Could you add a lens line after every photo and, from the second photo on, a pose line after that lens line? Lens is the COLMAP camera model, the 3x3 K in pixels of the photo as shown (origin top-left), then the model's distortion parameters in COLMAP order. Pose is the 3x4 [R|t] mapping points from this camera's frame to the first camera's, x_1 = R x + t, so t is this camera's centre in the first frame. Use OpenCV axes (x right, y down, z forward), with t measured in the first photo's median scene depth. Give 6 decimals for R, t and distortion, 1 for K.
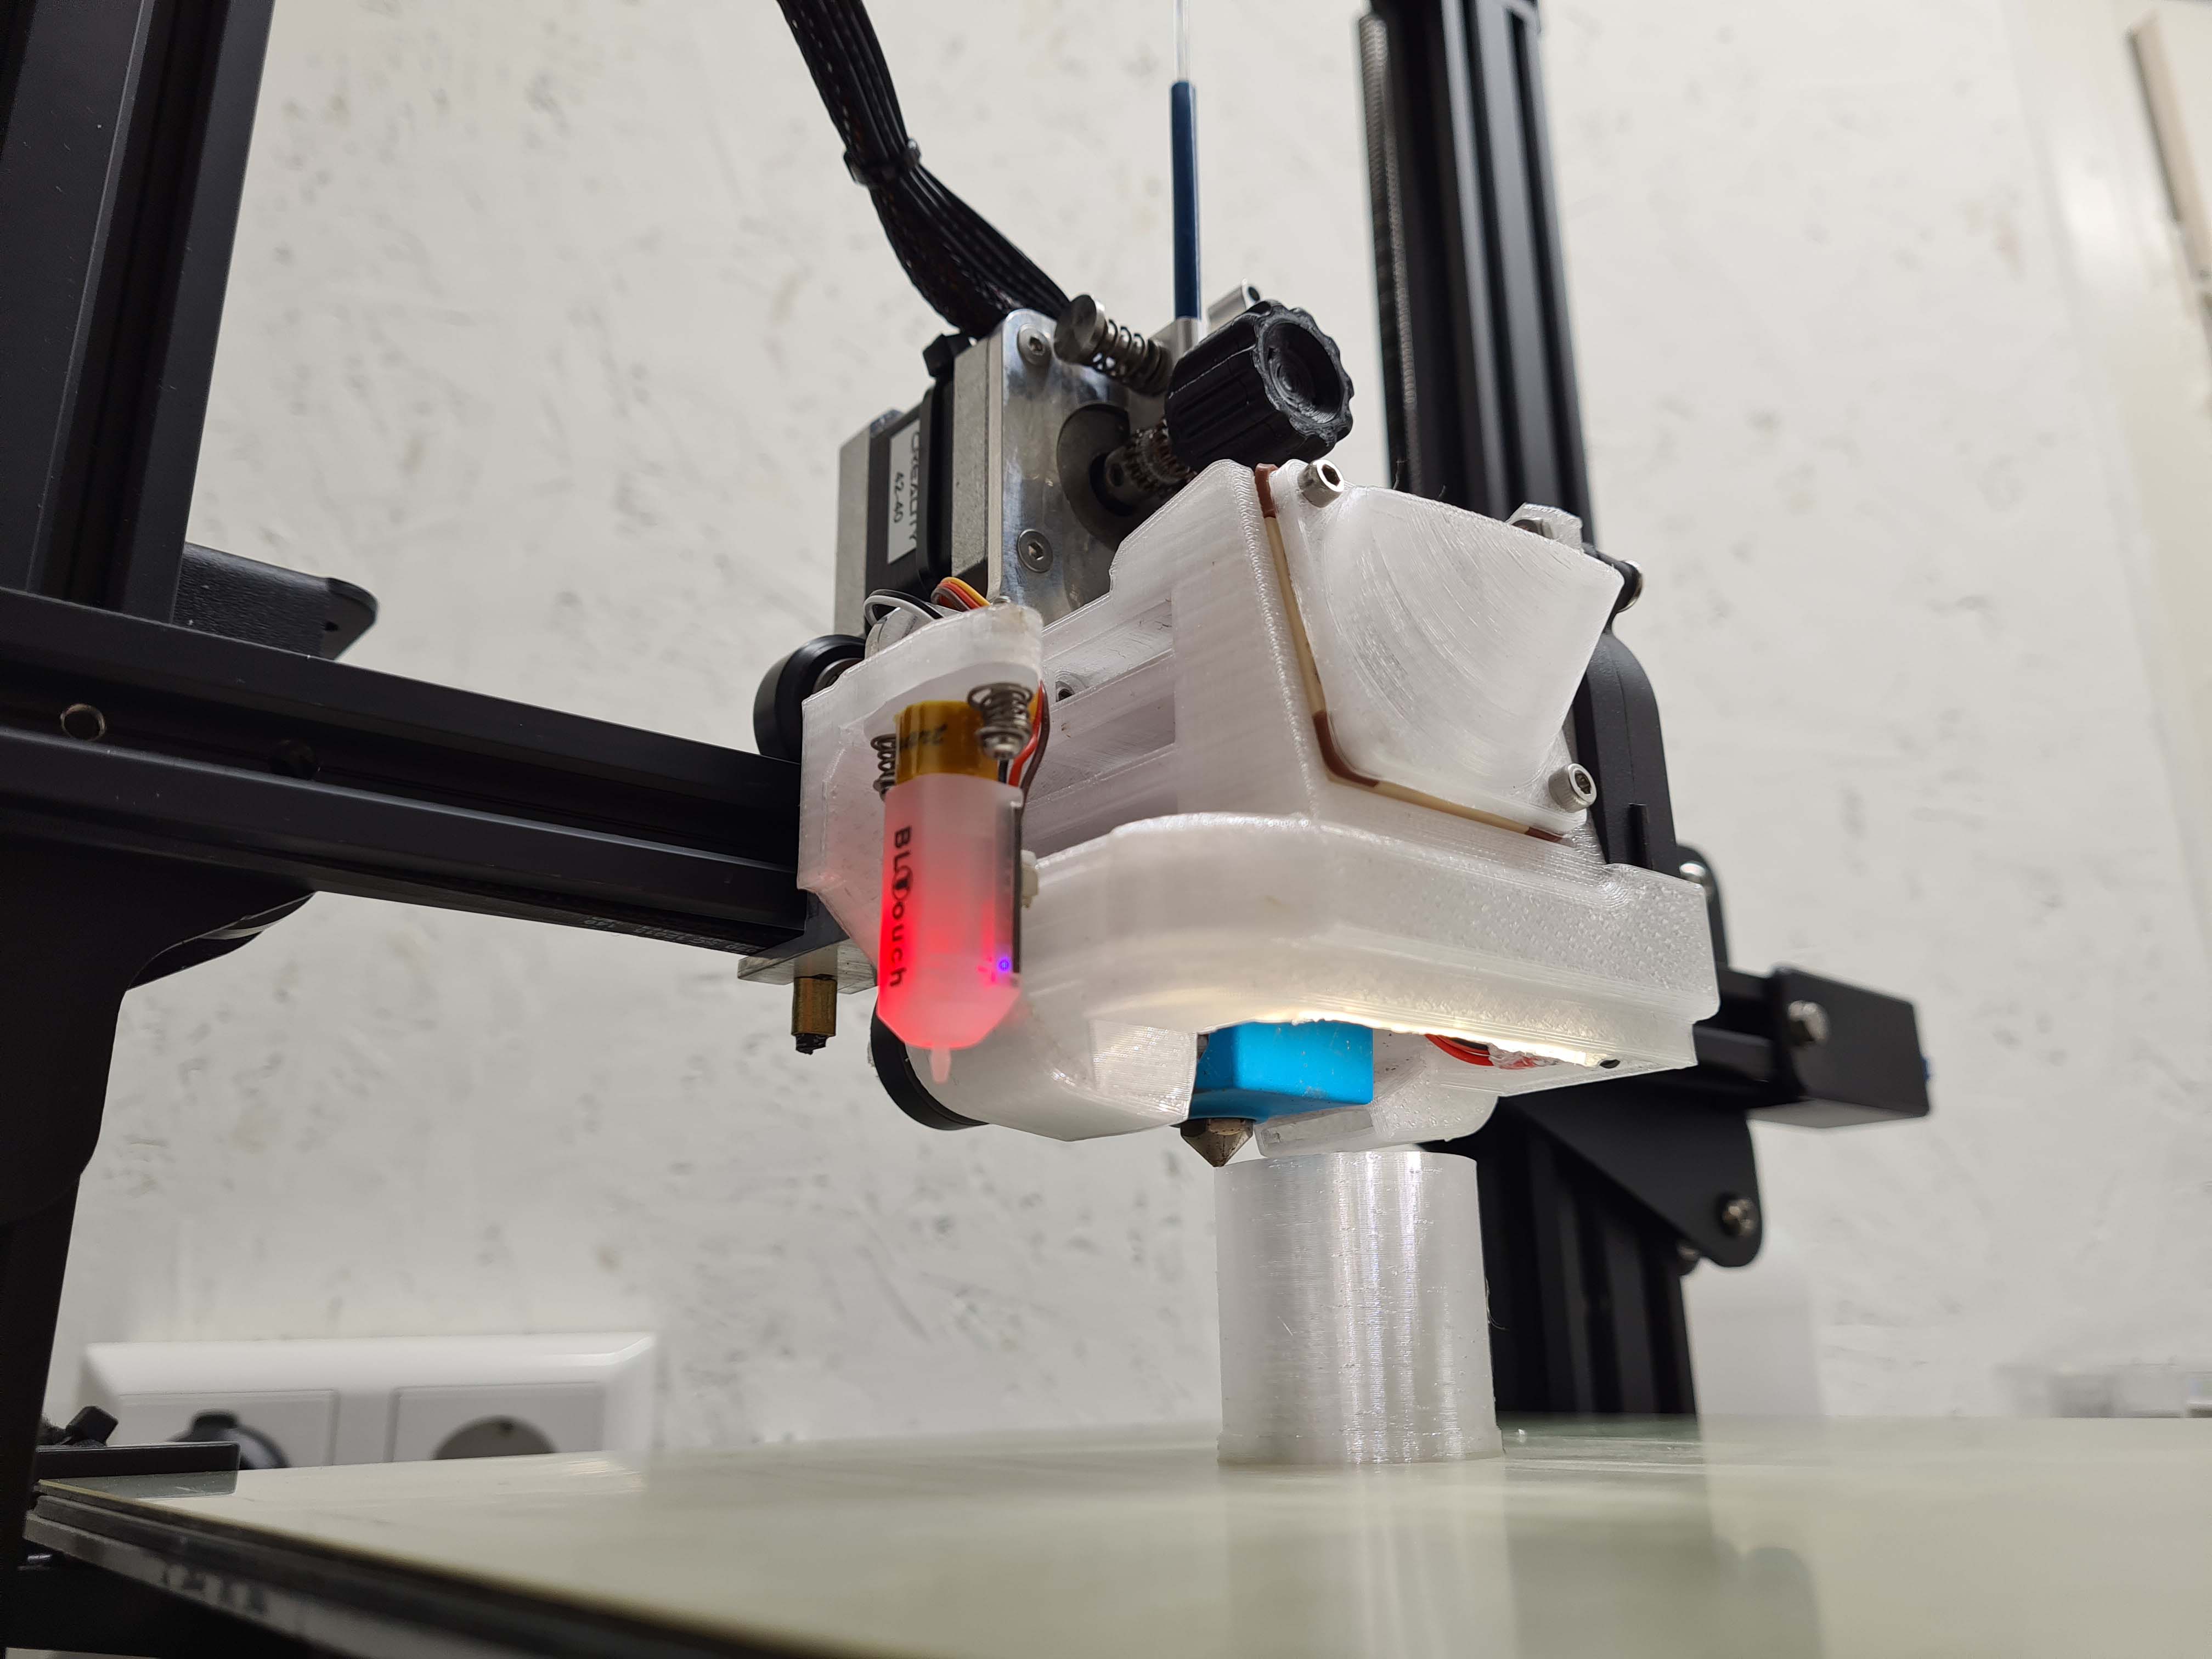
lens RADIAL K [[1728.9, 0, 1098.7], [0, 1728.9, 821.8], [0, 0, 1]] dist [0.020892, 0.007780]
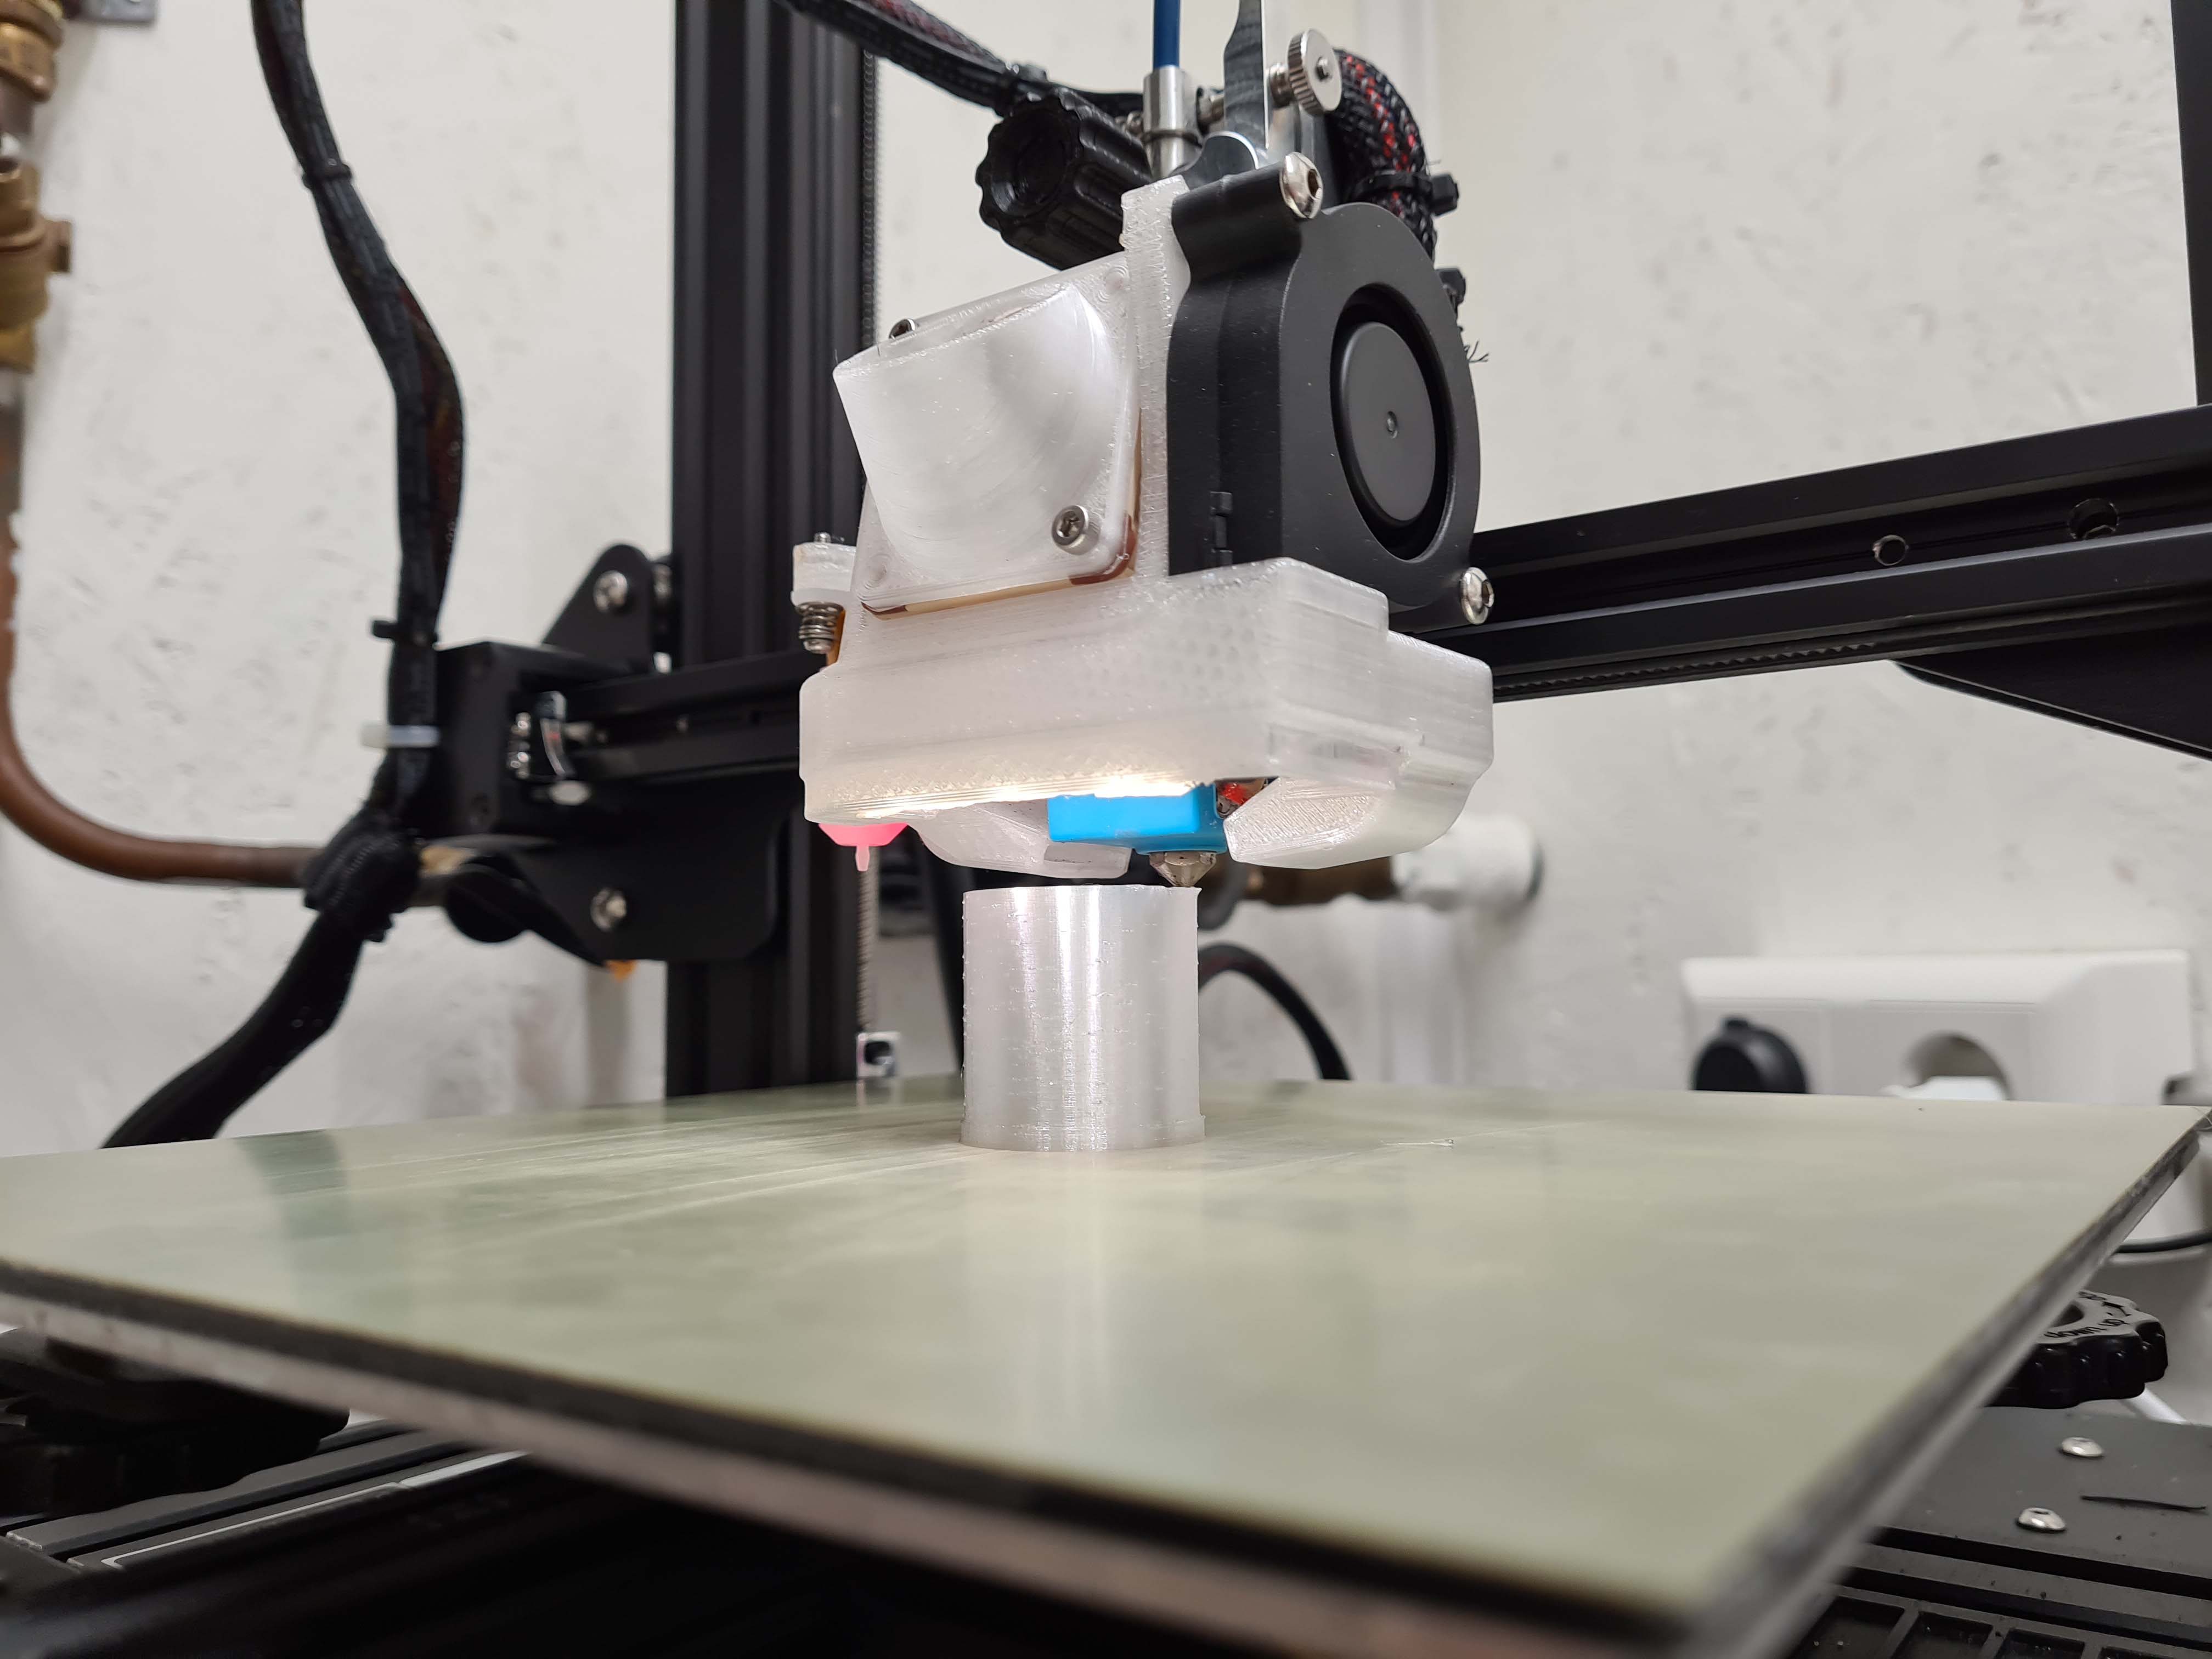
lens RADIAL K [[1728.9, 0, 1102.9], [0, 1728.9, 834.0], [0, 0, 1]] dist [0.020892, 0.007780]
pose [[0.269179, -0.062034, -0.961090, 1.180181], [0.301471, 0.953200, 0.022910, 0.124779], [0.914690, -0.295908, 0.275283, 0.658944]]
